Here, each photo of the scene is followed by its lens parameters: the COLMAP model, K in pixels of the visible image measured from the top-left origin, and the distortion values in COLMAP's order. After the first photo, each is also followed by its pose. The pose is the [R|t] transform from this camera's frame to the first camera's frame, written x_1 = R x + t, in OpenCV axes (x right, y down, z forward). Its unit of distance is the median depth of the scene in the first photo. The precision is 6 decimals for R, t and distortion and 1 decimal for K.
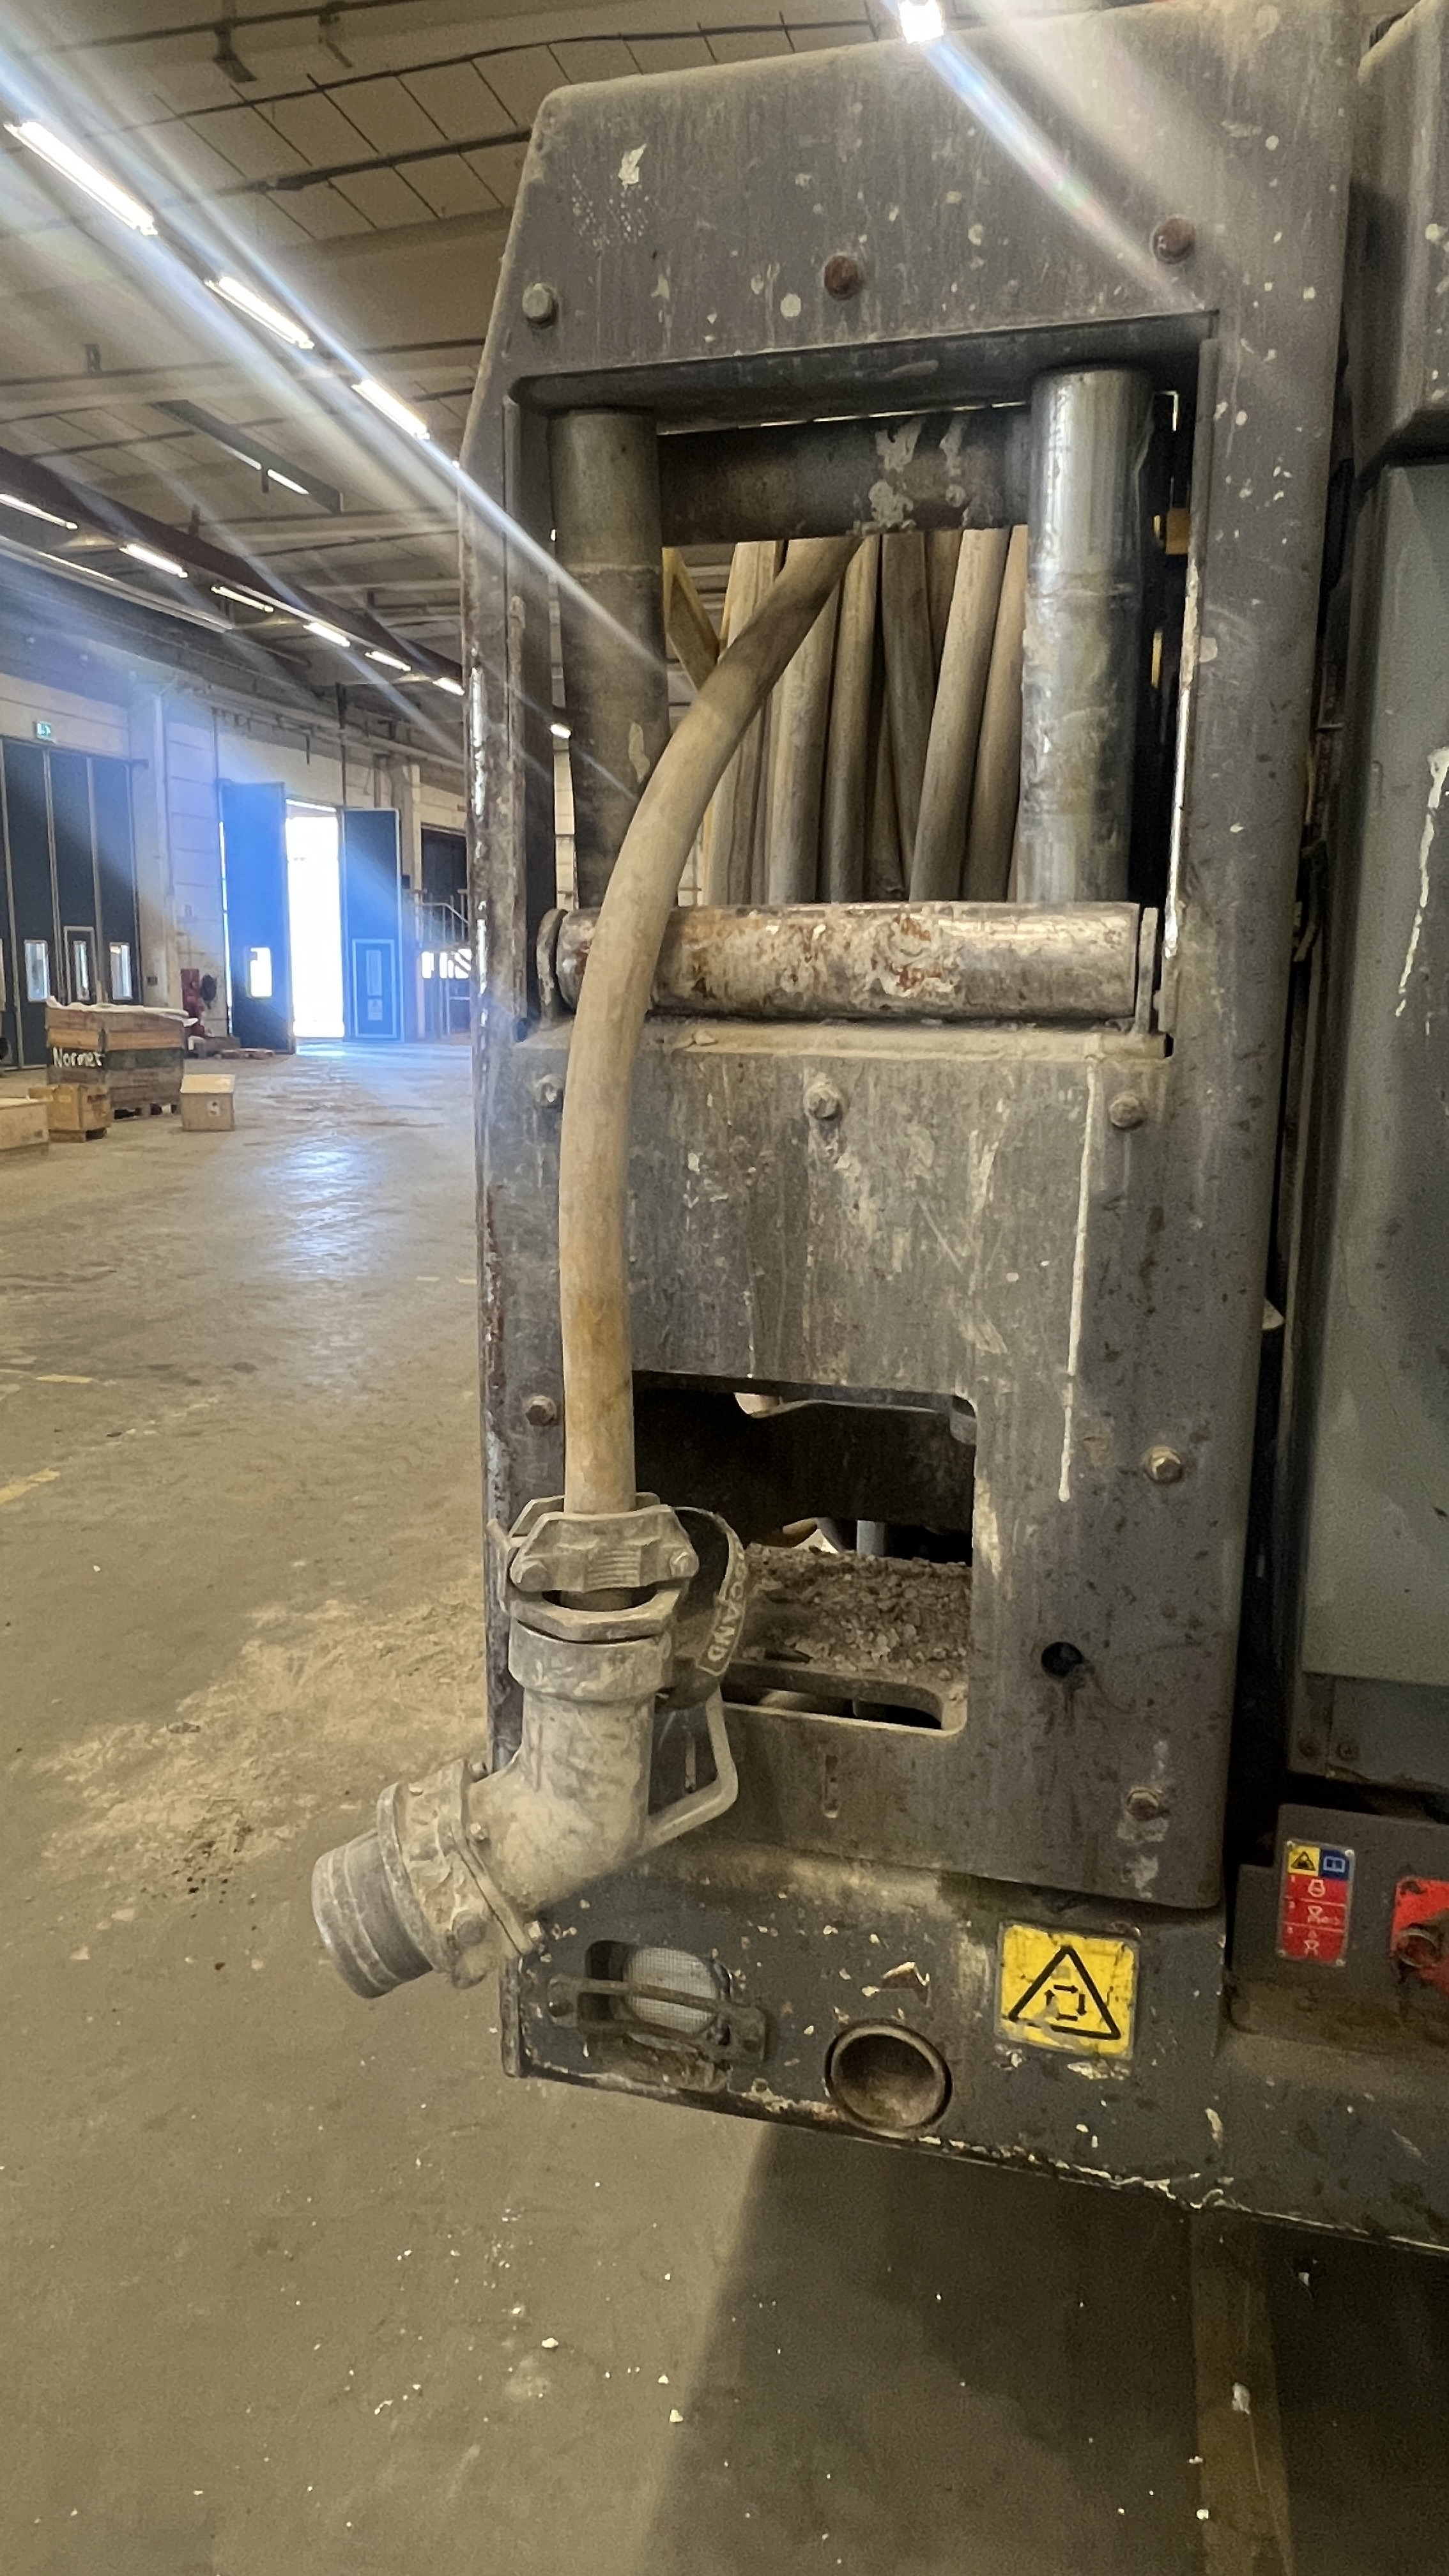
lens RADIAL K [[1597.5, 0, 721.0], [0, 1597.5, 1282.9], [0, 0, 1]] dist [-0.005059, -0.003714]
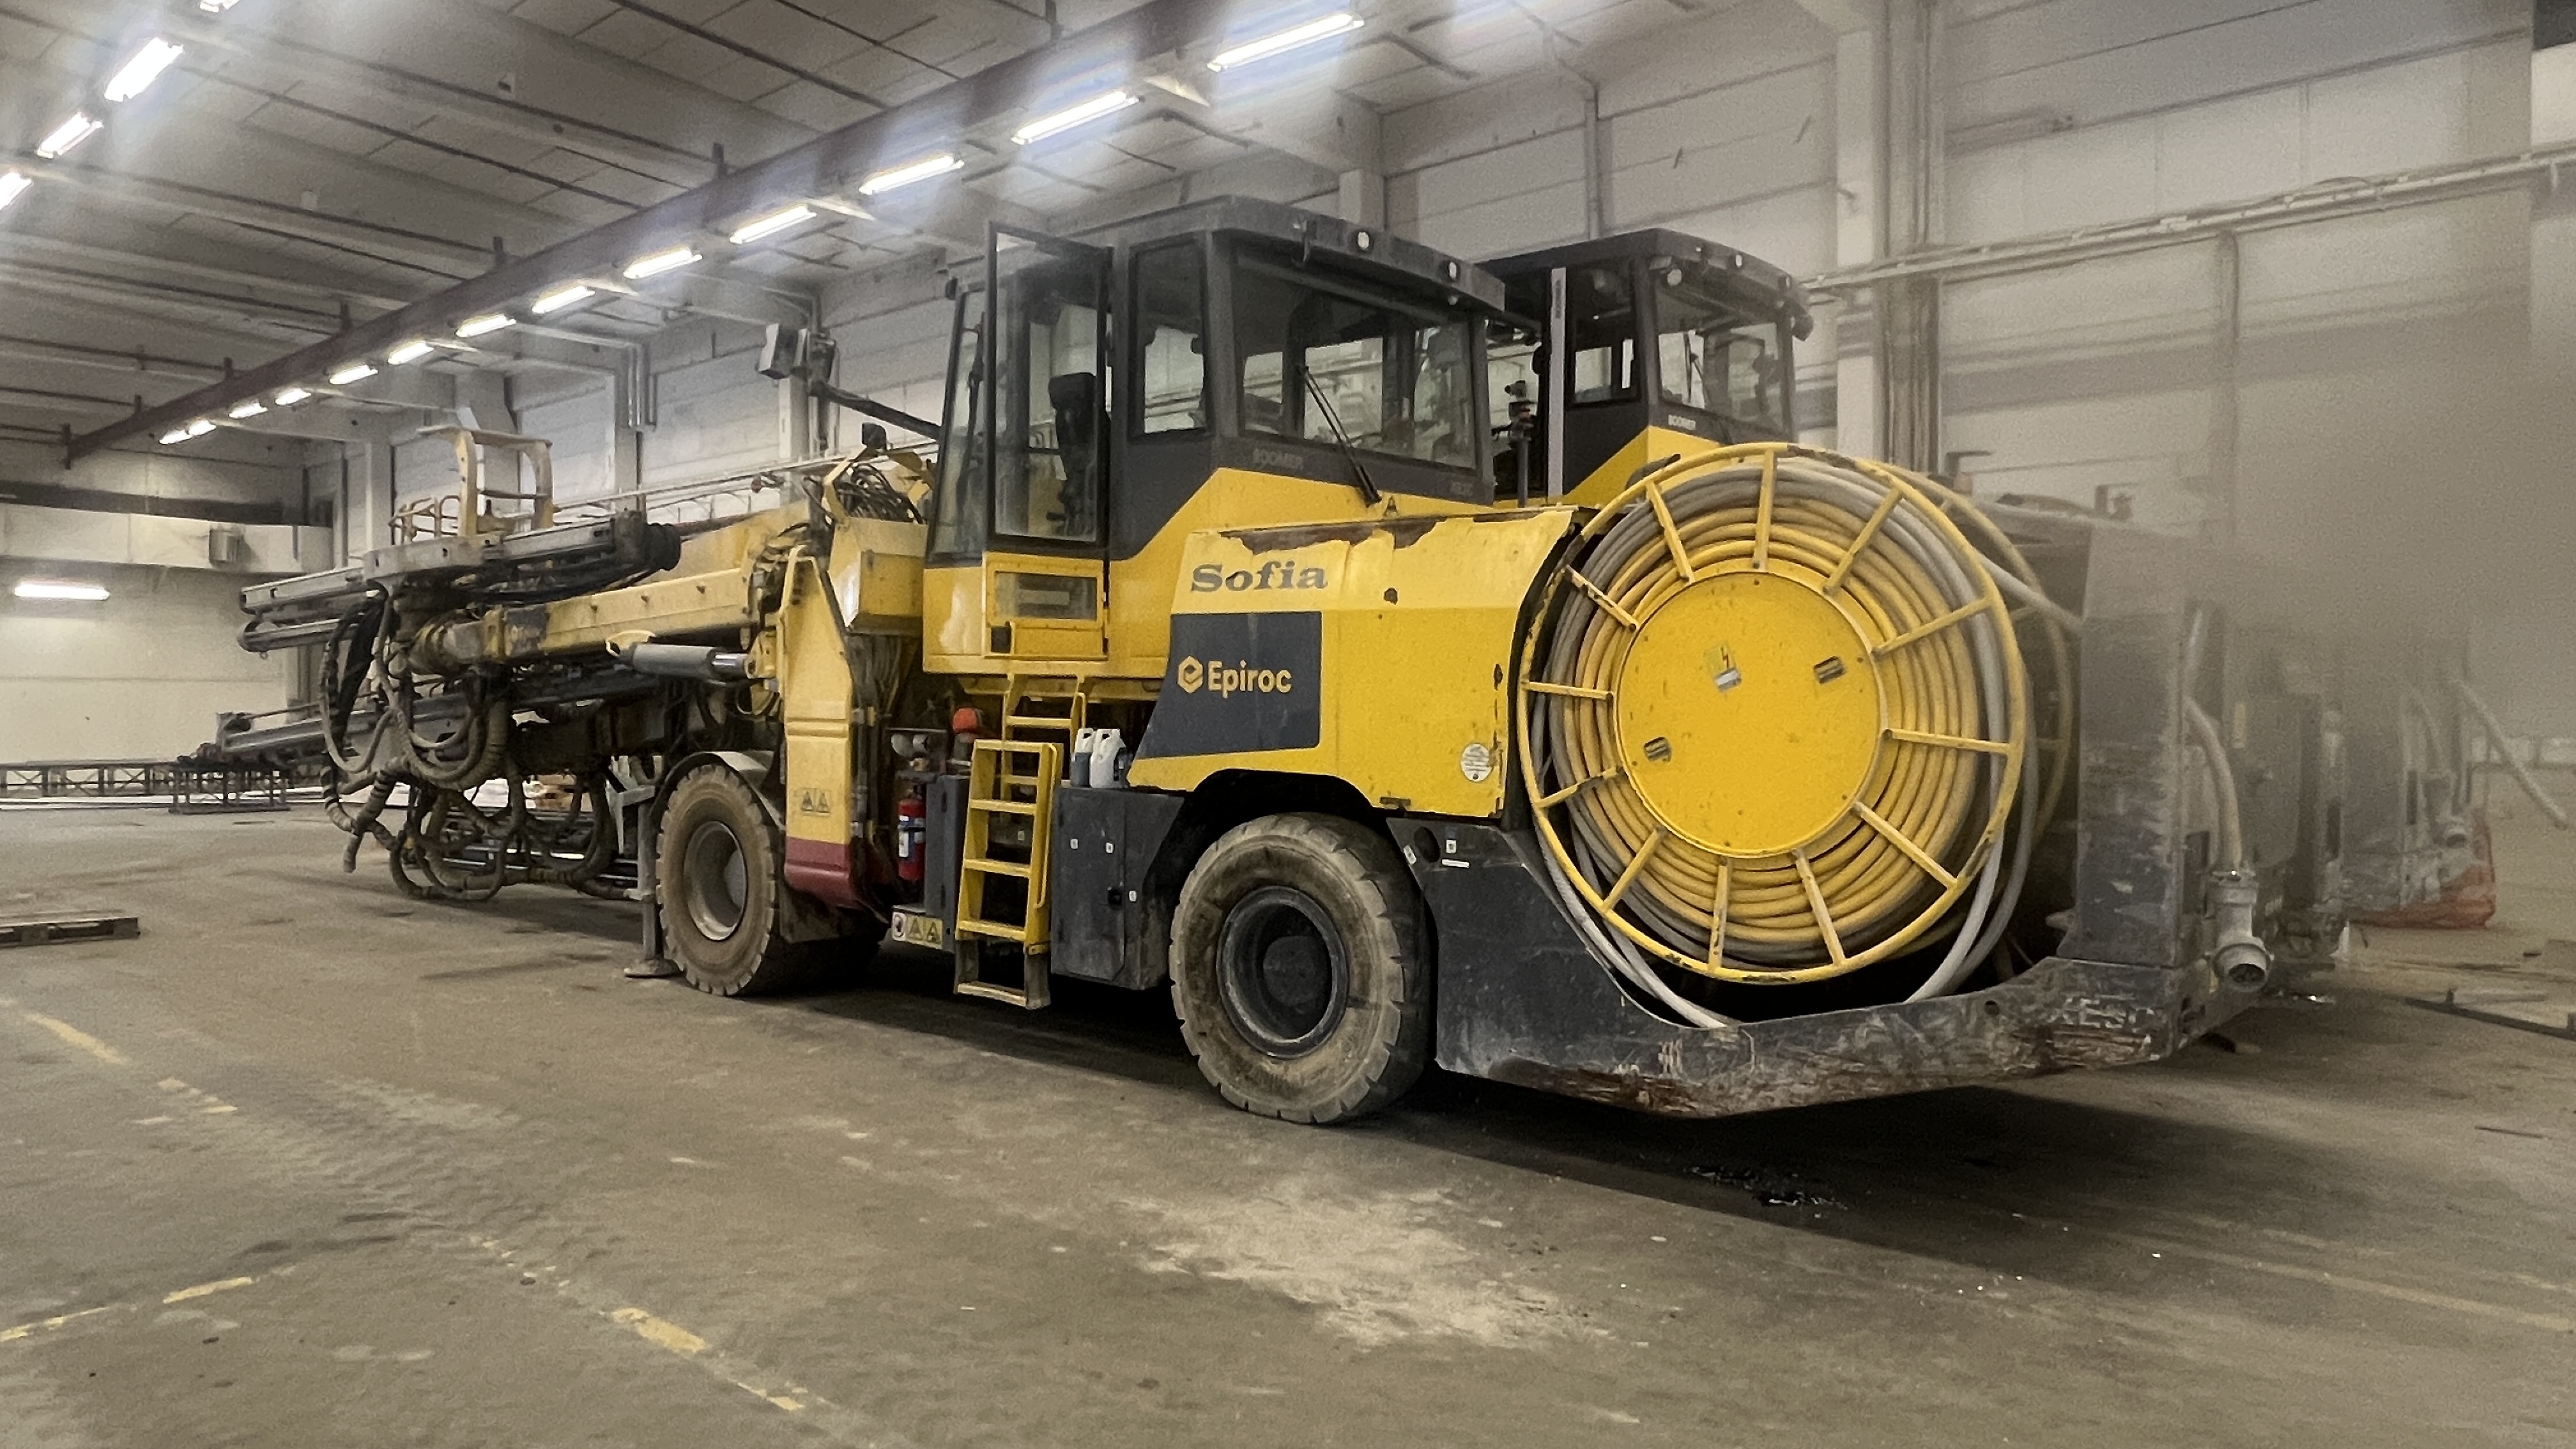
lens RADIAL K [[1597.5, 0, 1288.3], [0, 1597.5, 720.8], [0, 0, 1]] dist [-0.005059, -0.003714]
pose [[0.451699, -0.012353, 0.892085, -1.454520], [0.176452, 0.981390, -0.075755, -0.088707], [-0.874547, 0.191629, 0.445472, 0.370417]]
